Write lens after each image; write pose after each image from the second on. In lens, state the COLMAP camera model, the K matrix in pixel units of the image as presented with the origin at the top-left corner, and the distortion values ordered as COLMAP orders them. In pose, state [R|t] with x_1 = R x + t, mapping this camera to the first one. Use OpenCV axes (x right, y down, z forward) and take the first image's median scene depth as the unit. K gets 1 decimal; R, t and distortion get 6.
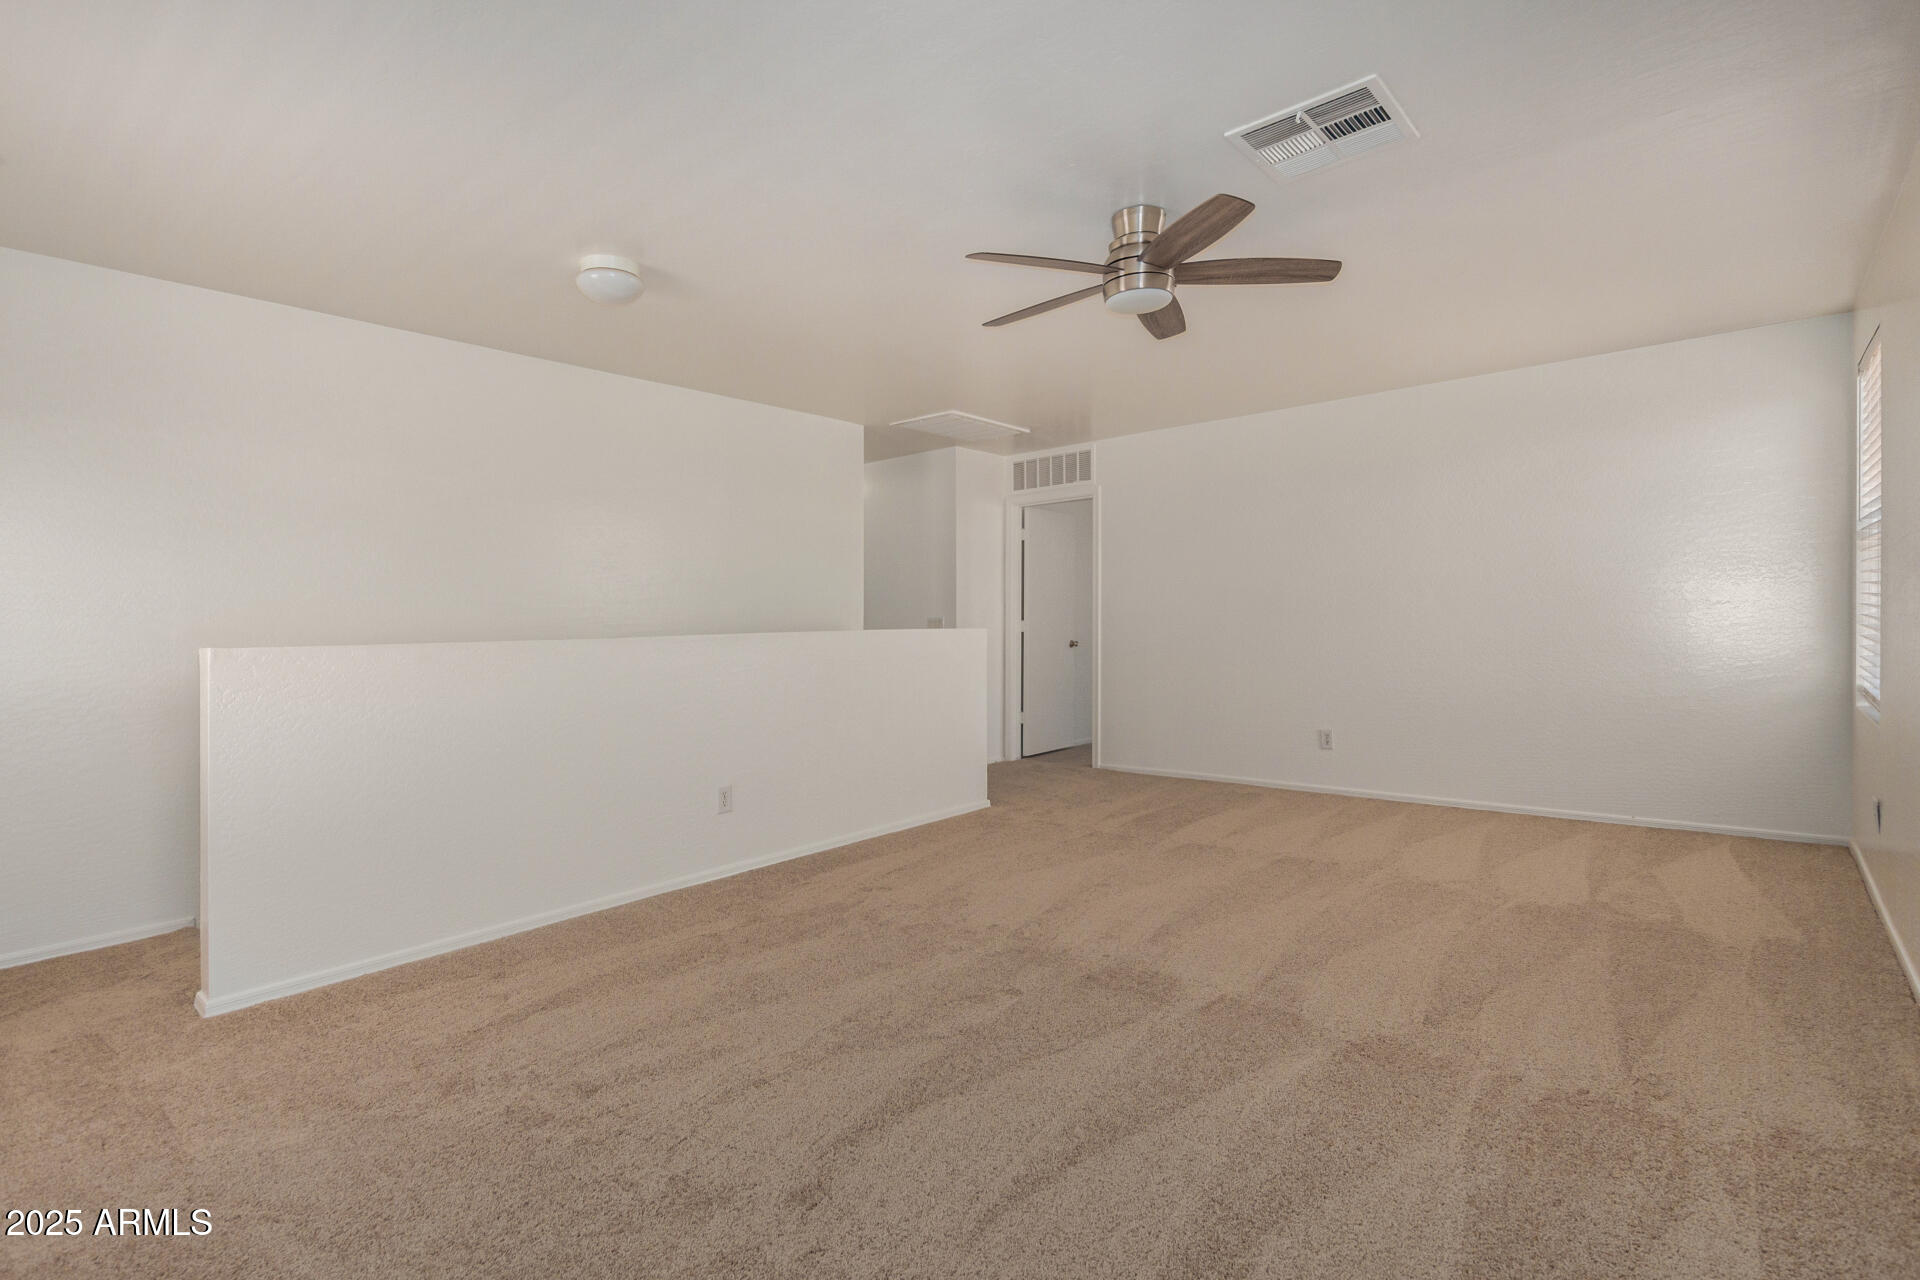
lens RADIAL K [[892.8, 0, 967.3], [0, 892.8, 643.2], [0, 0, 1]] dist [0.011889, -0.004762]
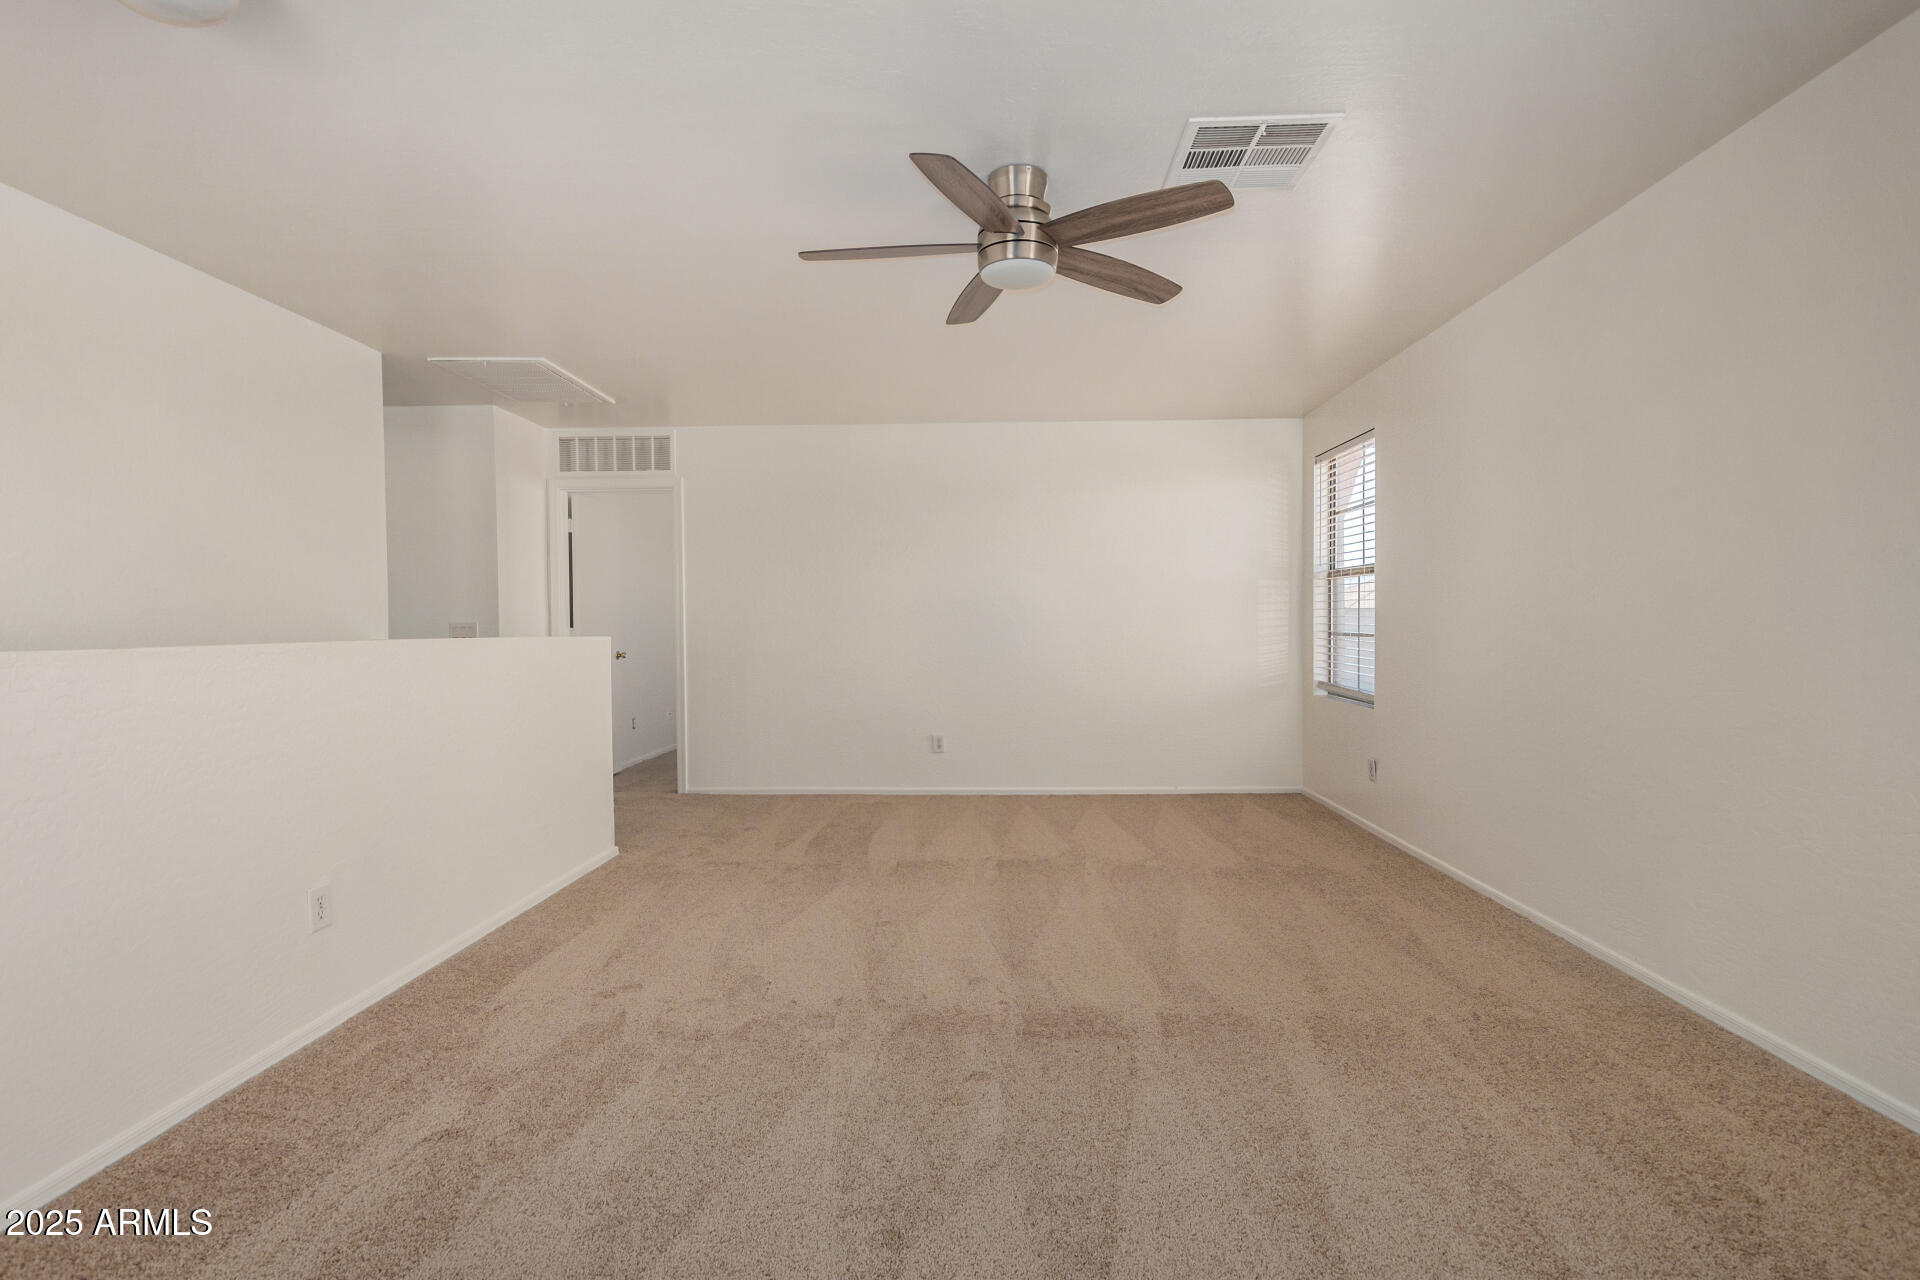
lens RADIAL K [[865.6, 0, 958.9], [0, 865.6, 670.1], [0, 0, 1]] dist [0.013208, 0.000172]
pose [[0.786931, -0.017516, 0.616793, -0.210591], [0.006062, 0.999768, 0.020657, -0.000999], [-0.617012, -0.012517, 0.786854, 0.179149]]
